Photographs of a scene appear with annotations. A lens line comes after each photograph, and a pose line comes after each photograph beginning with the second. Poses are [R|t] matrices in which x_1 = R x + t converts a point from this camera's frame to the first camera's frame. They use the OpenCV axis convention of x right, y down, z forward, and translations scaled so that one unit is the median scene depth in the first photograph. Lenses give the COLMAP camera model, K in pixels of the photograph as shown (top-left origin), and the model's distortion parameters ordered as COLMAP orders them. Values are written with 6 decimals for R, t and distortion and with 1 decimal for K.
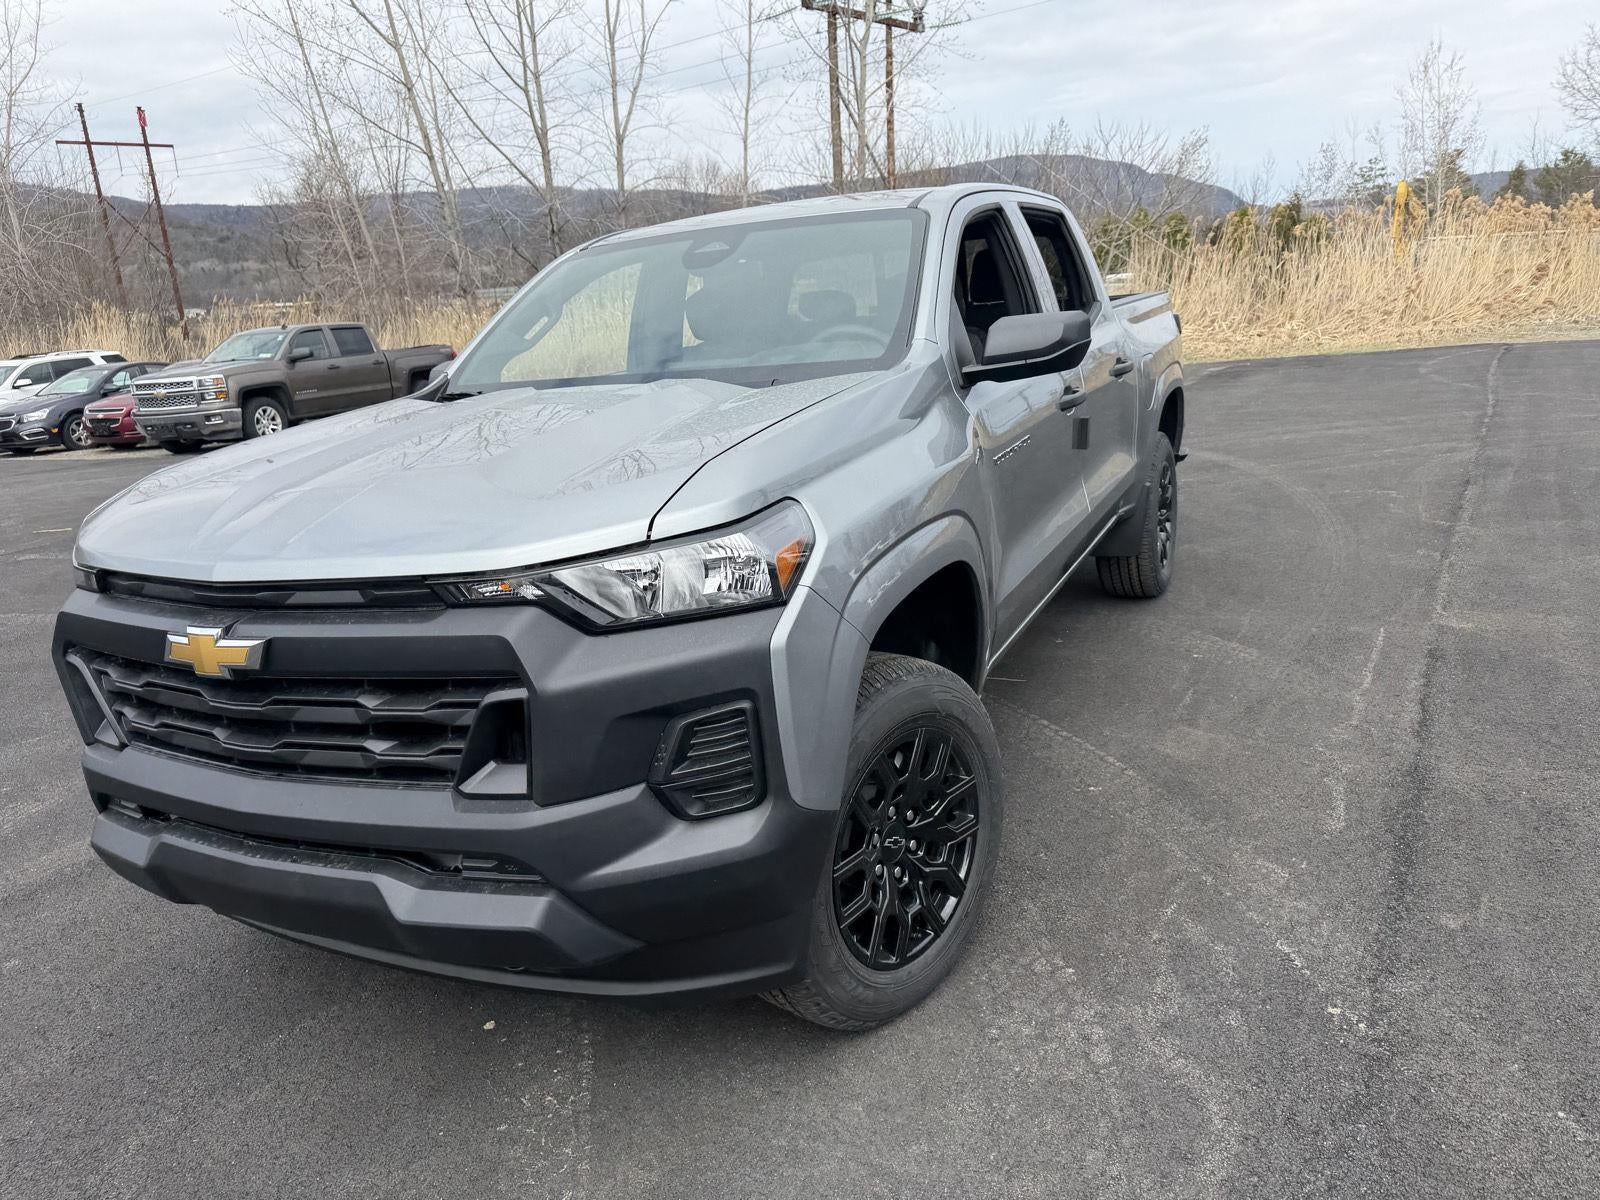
lens RADIAL K [[1138.0, 0, 800.0], [0, 1138.0, 600.0], [0, 0, 1]] dist [0.038721, -0.047755]
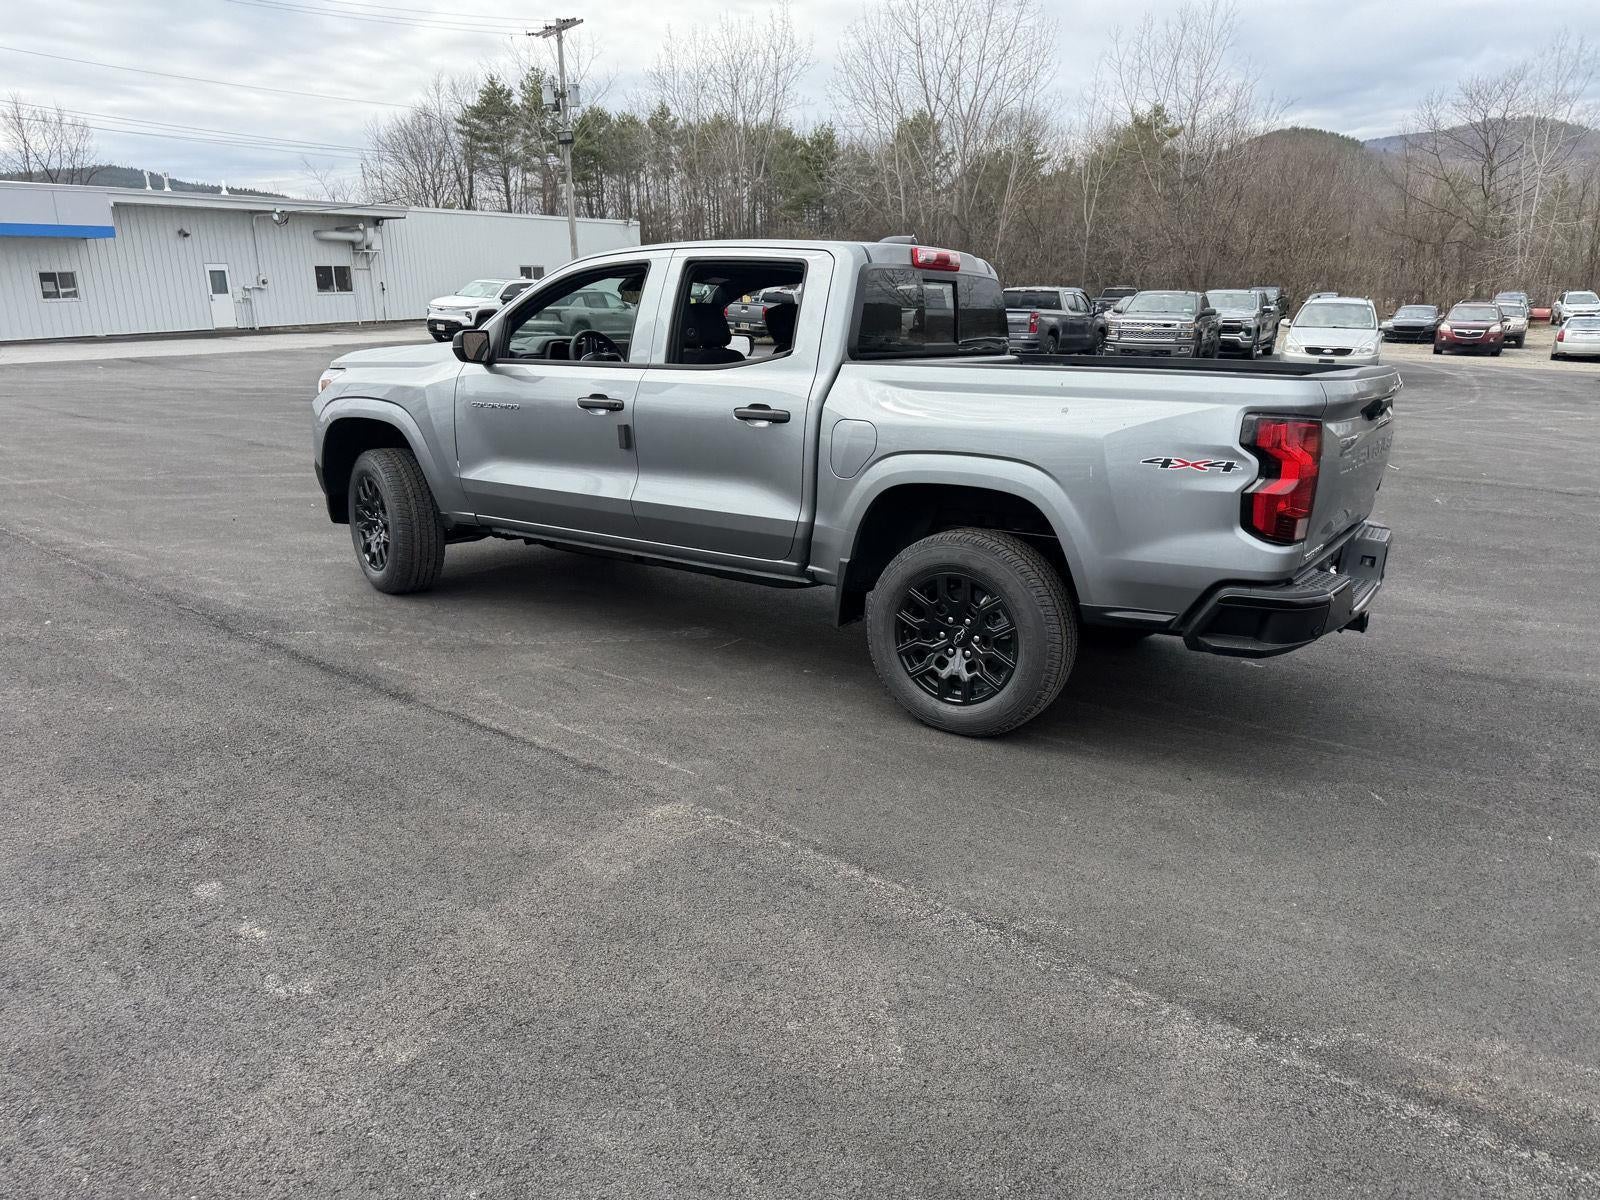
lens RADIAL K [[1145.0, 0, 788.2], [0, 1145.0, 613.5], [0, 0, 1]] dist [0.035078, -0.037930]
pose [[-0.163759, 0.331195, -0.929243, 0.345083], [-0.259534, 0.894312, 0.364483, -0.112758], [0.951748, 0.300857, -0.060496, 0.301037]]
